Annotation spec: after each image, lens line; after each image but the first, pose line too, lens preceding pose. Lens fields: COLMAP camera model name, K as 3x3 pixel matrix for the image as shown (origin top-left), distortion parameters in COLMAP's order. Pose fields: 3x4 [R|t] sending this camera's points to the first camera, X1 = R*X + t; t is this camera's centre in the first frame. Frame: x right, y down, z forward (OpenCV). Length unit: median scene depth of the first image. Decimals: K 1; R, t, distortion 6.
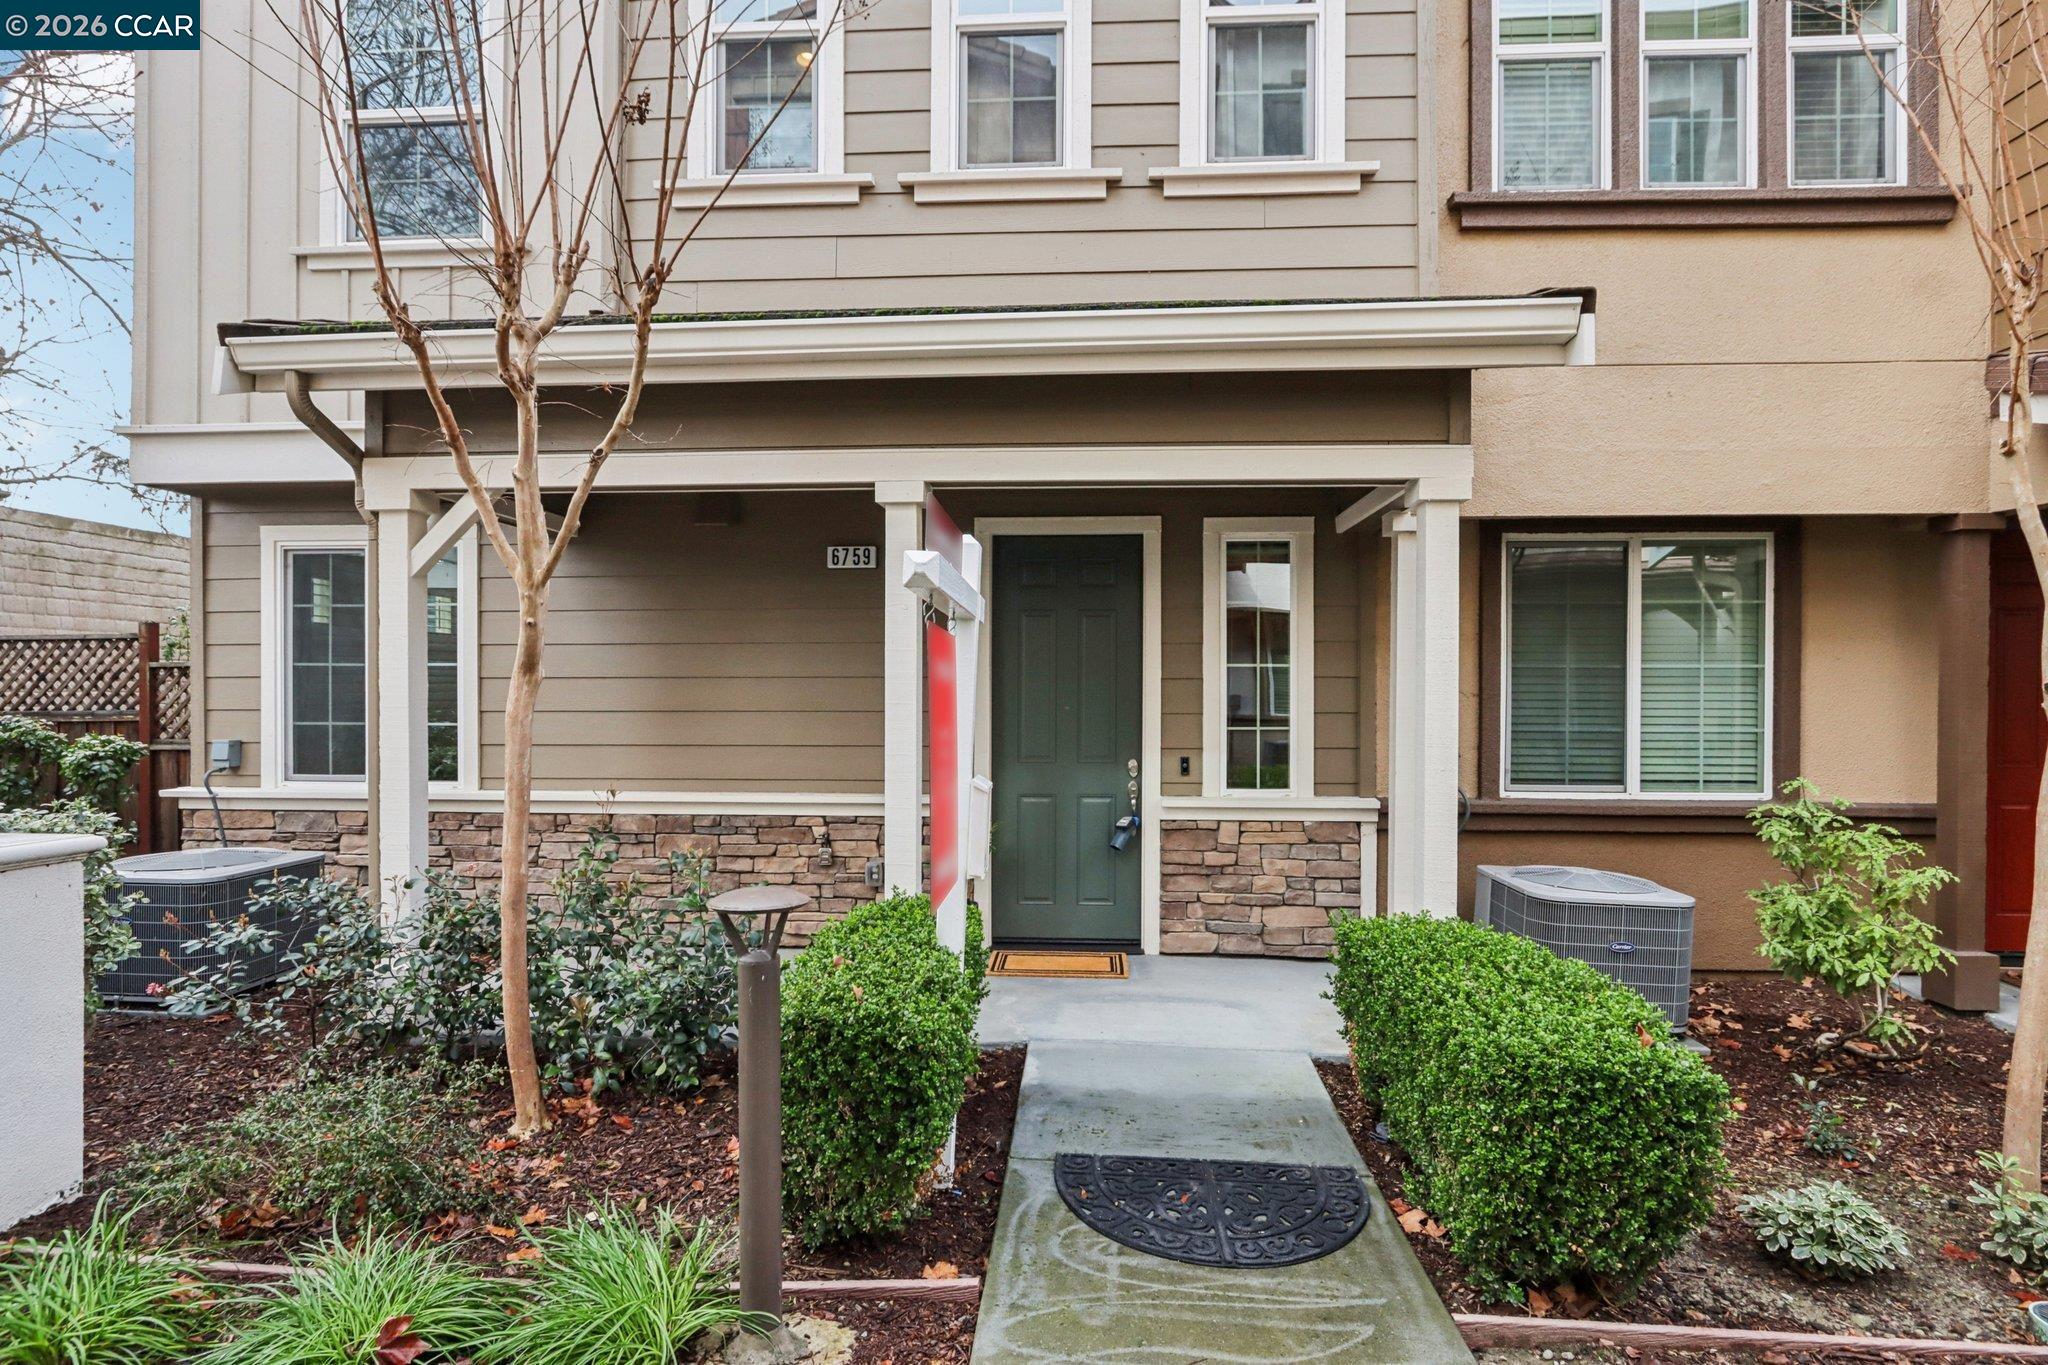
lens RADIAL K [[1038.9, 0, 1032.6], [0, 1038.9, 694.5], [0, 0, 1]] dist [-0.002203, -0.000086]
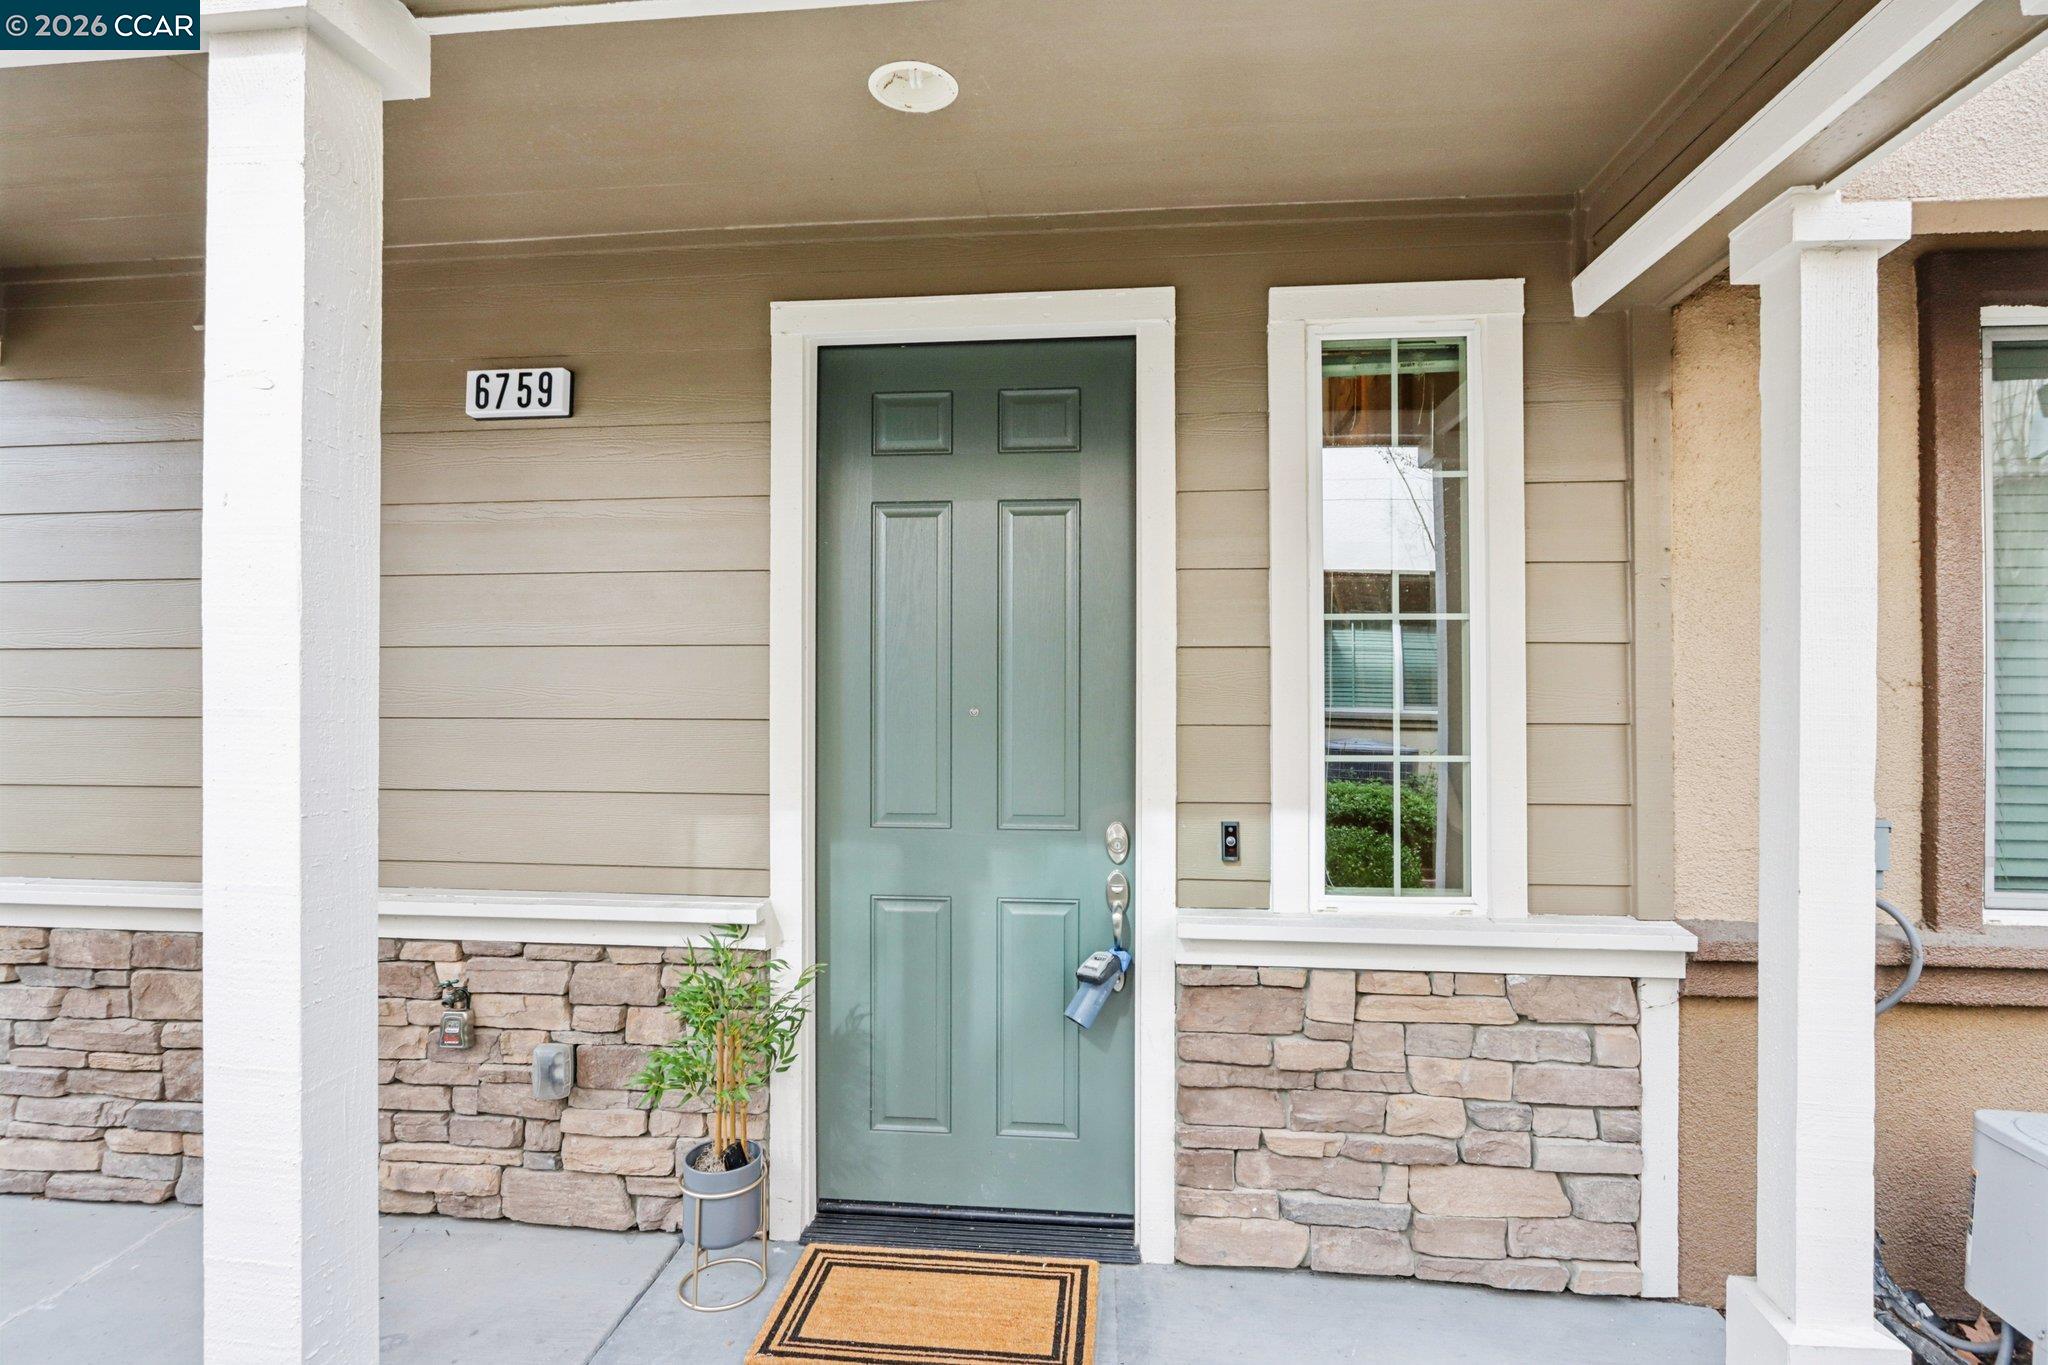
lens RADIAL K [[1038.9, 0, 1012.9], [0, 1038.9, 666.3], [0, 0, 1]] dist [-0.002203, -0.000086]
pose [[0.998731, -0.001473, -0.050339, 0.075794], [0.000735, 0.999892, -0.014672, -0.000480], [0.050355, 0.014617, 0.998624, 0.548288]]
